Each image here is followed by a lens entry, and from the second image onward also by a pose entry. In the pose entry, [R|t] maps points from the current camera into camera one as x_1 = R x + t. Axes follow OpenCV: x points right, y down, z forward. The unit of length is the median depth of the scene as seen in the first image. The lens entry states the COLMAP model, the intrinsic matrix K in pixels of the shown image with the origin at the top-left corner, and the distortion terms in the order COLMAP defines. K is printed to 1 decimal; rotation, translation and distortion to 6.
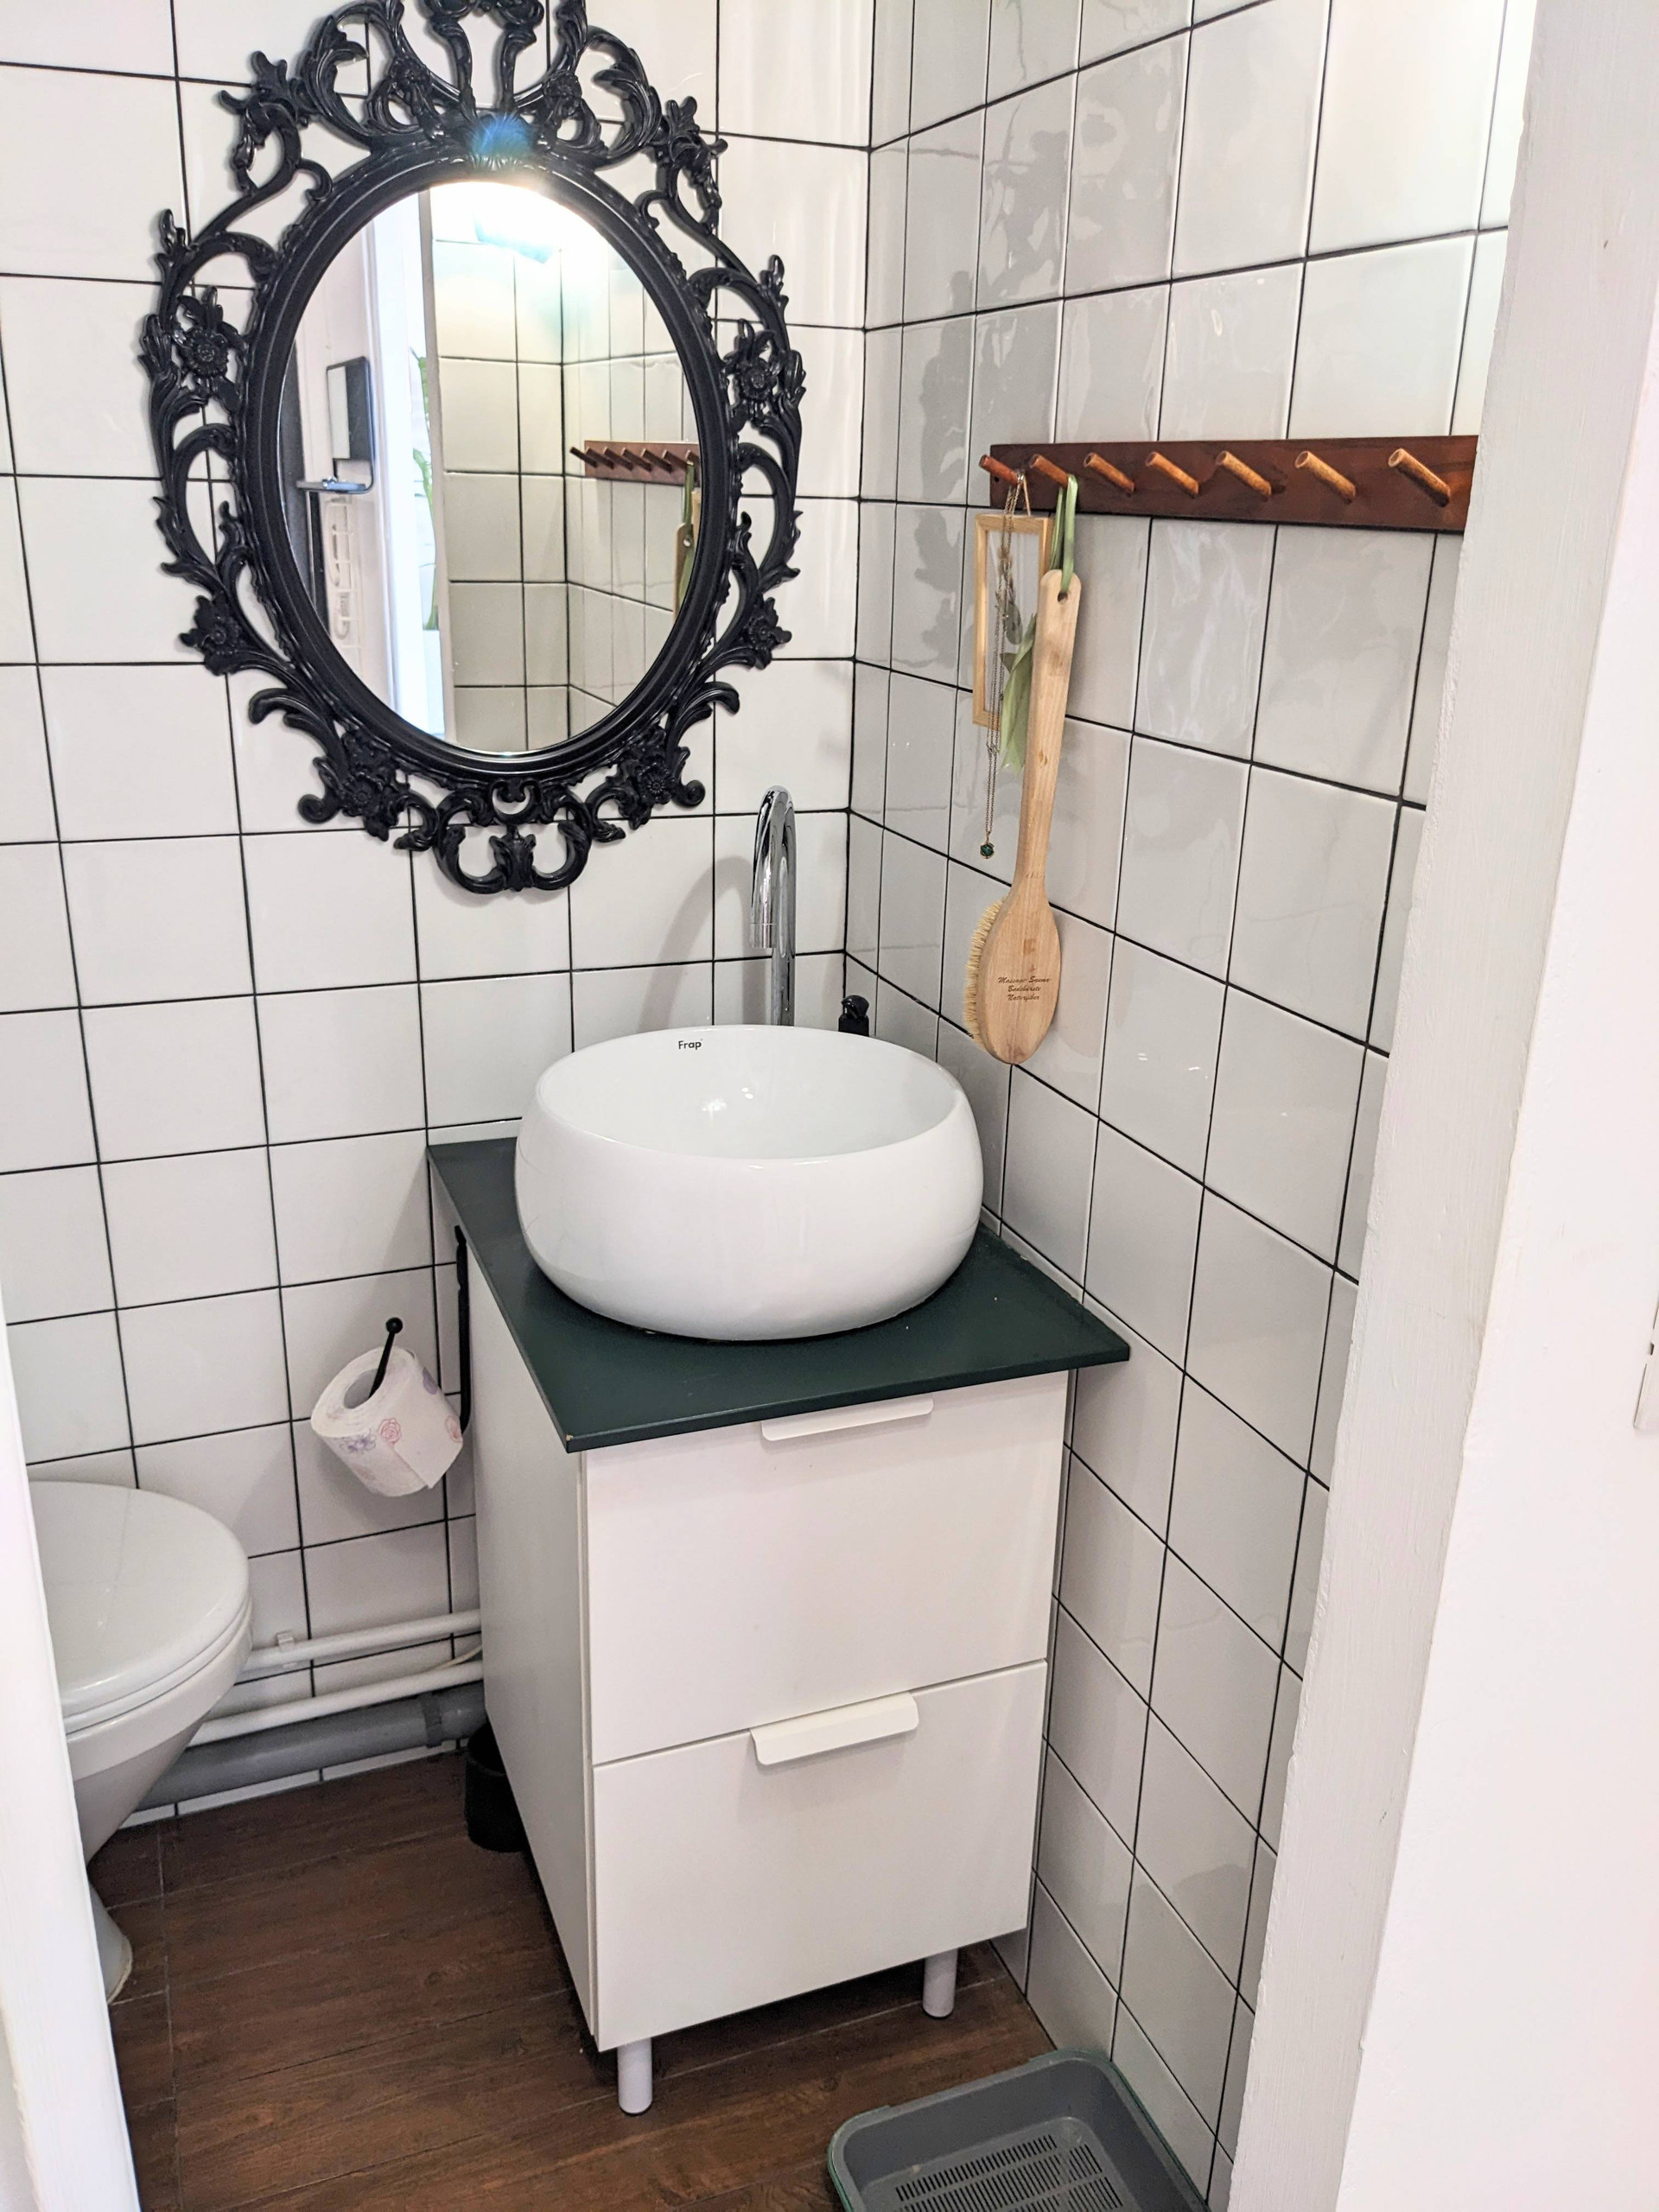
lens RADIAL K [[1754.9, 0, 845.6], [0, 1754.9, 1124.1], [0, 0, 1]] dist [0.051313, -0.084338]
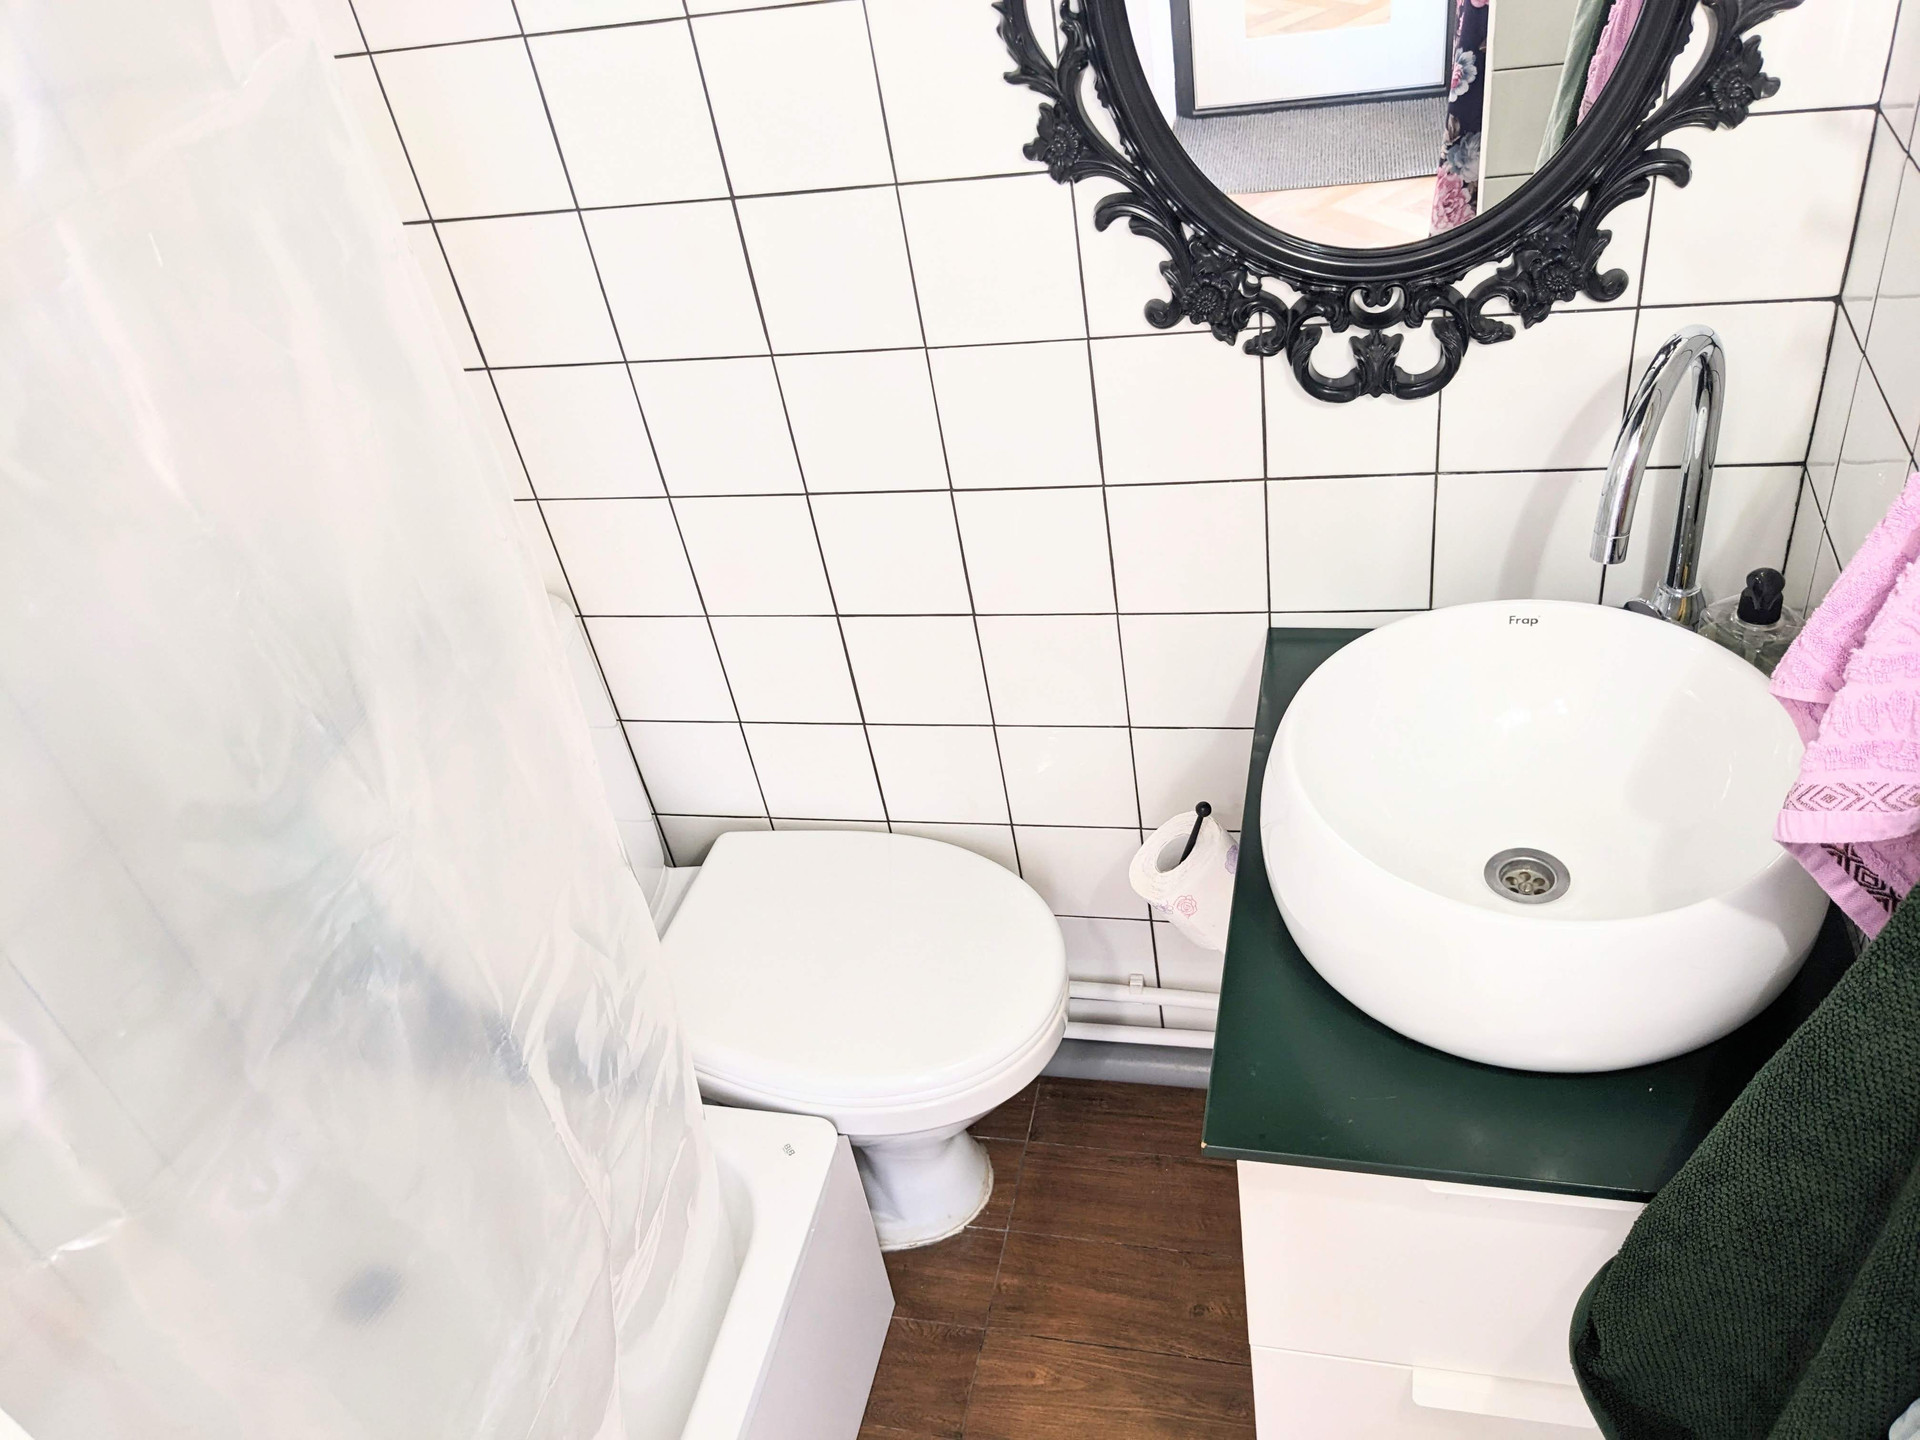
lens RADIAL K [[1523.2, 0, 964.4], [0, 1523.2, 717.8], [0, 0, 1]] dist [0.051313, -0.084338]
pose [[0.810834, 0.232950, -0.536920, 0.105632], [-0.027552, 0.931553, 0.362560, -0.269496], [0.584628, -0.279183, 0.761753, 0.247566]]
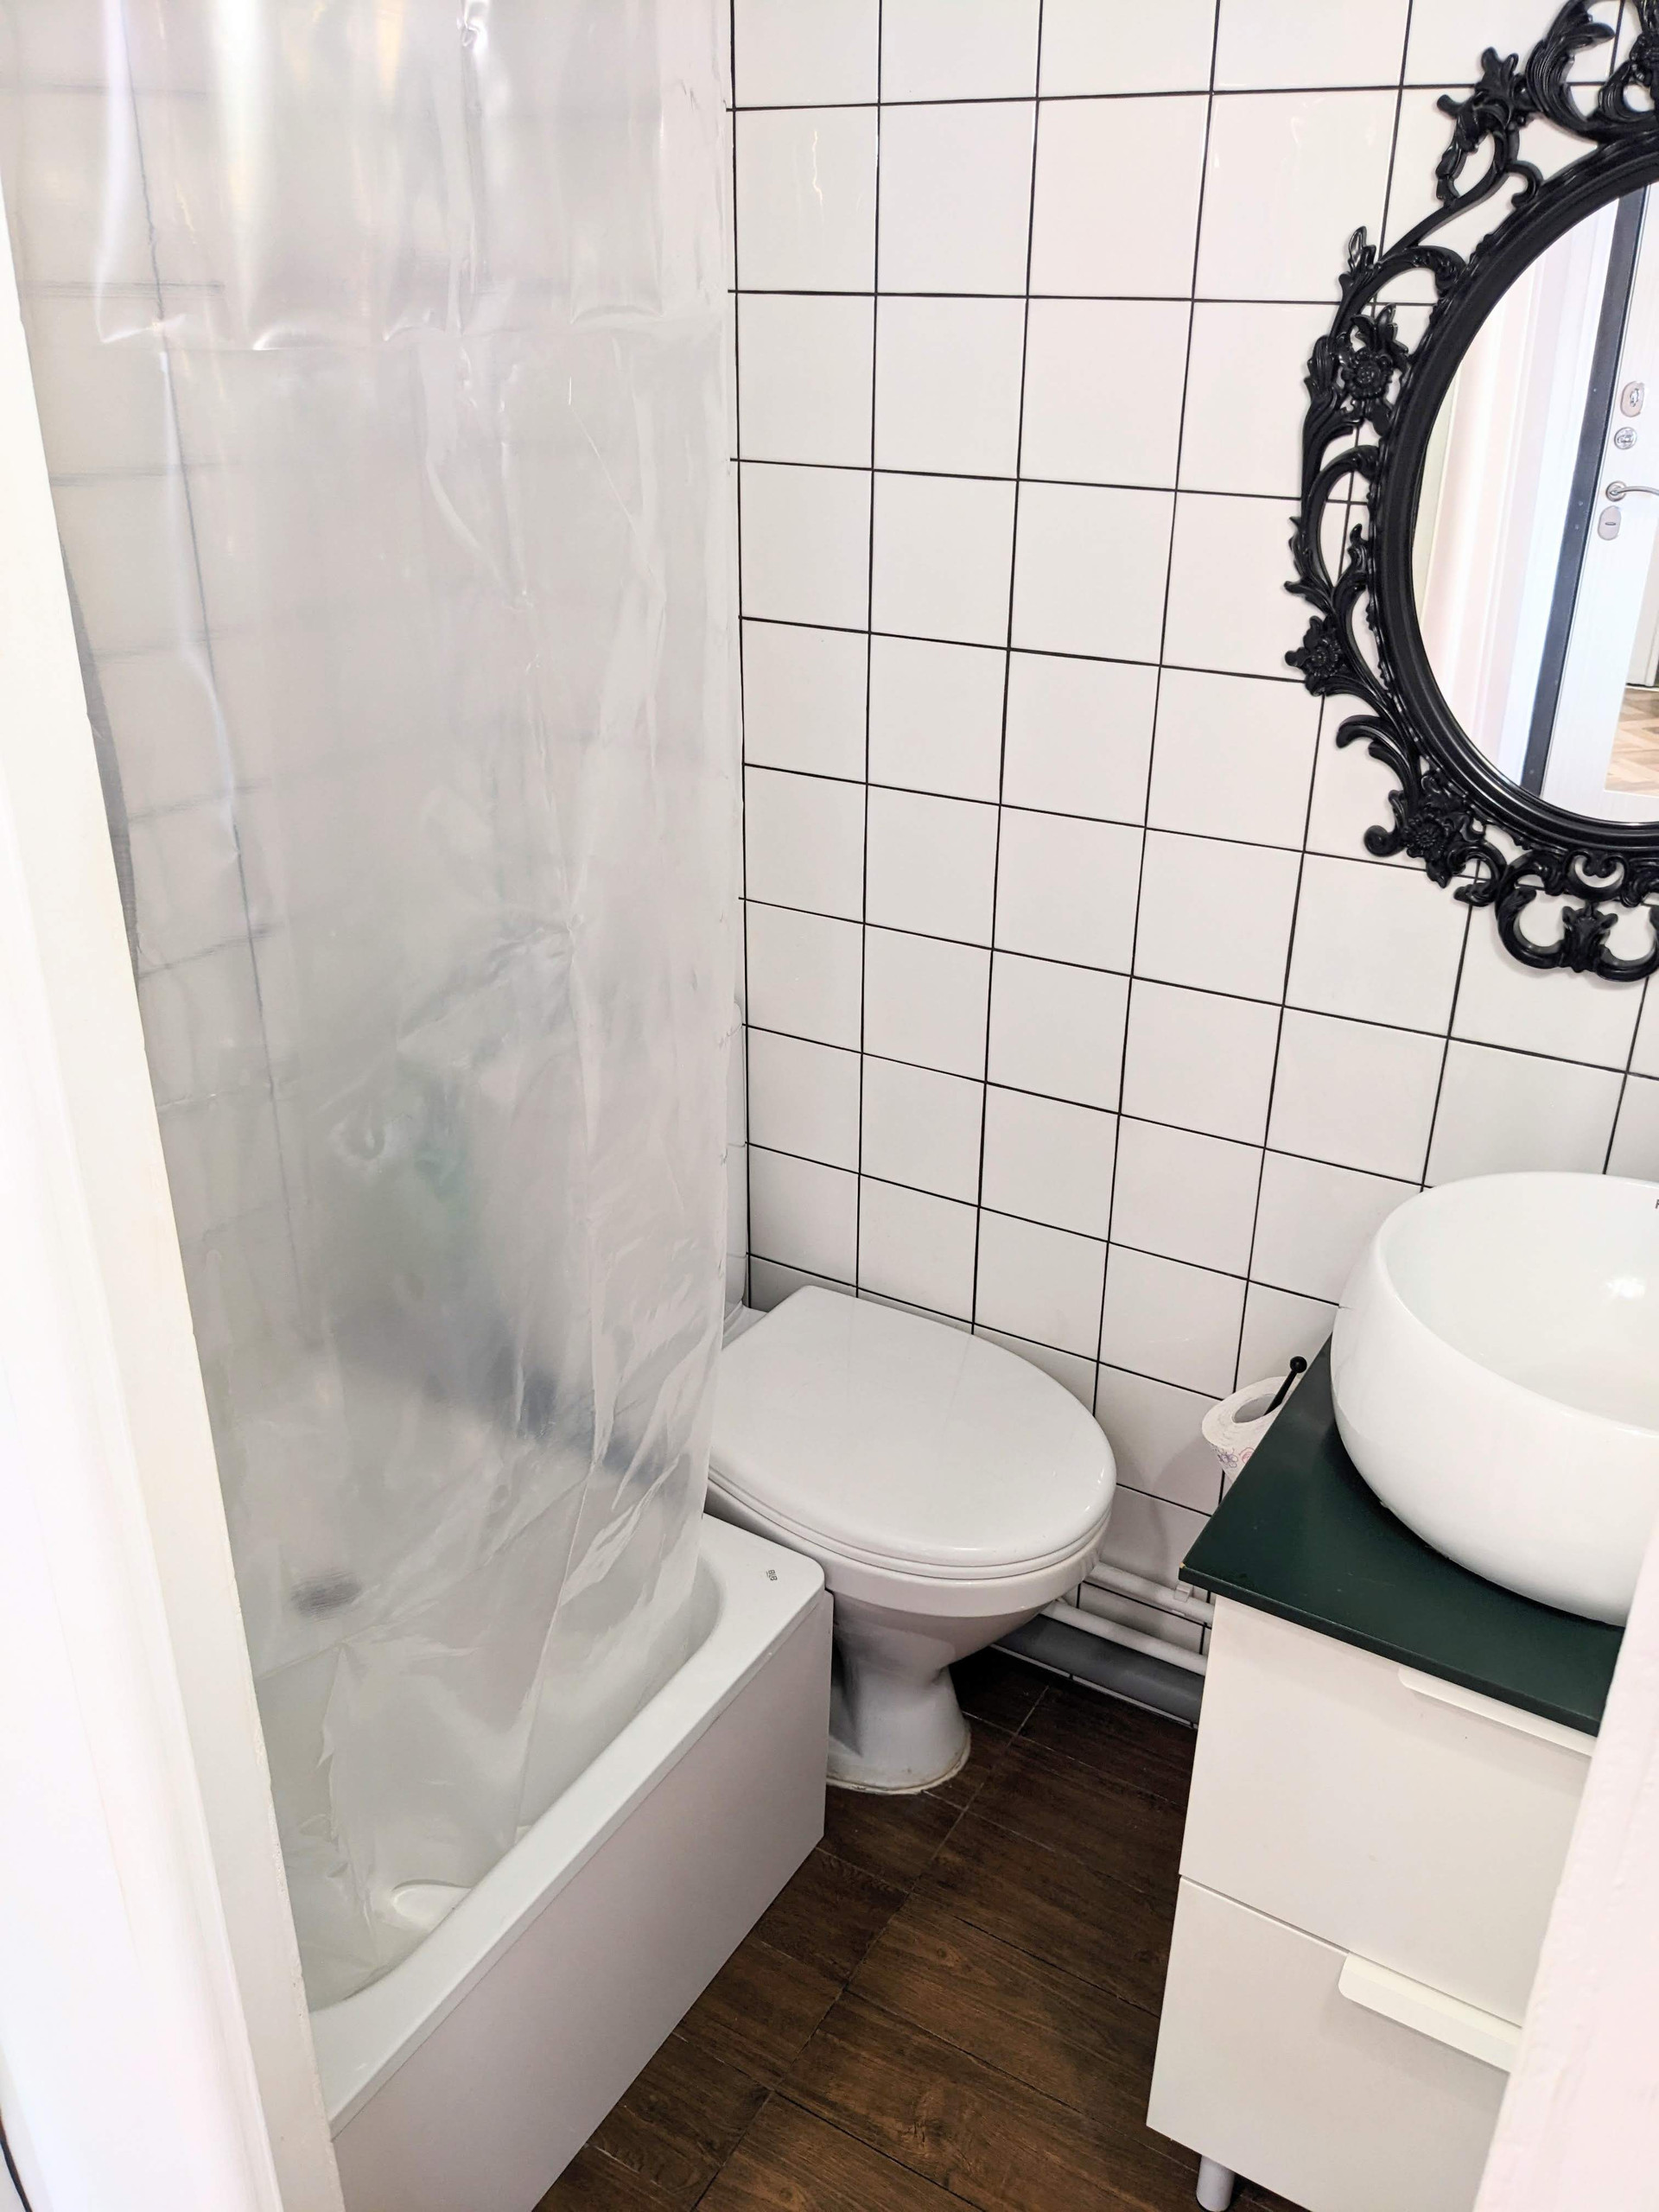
lens RADIAL K [[1754.9, 0, 840.0], [0, 1754.9, 1114.5], [0, 0, 1]] dist [0.051313, -0.084338]
pose [[0.610204, 0.322459, -0.723651, 0.263029], [-0.264577, 0.943922, 0.197512, -0.149019], [0.746760, 0.070938, 0.661300, 0.151350]]
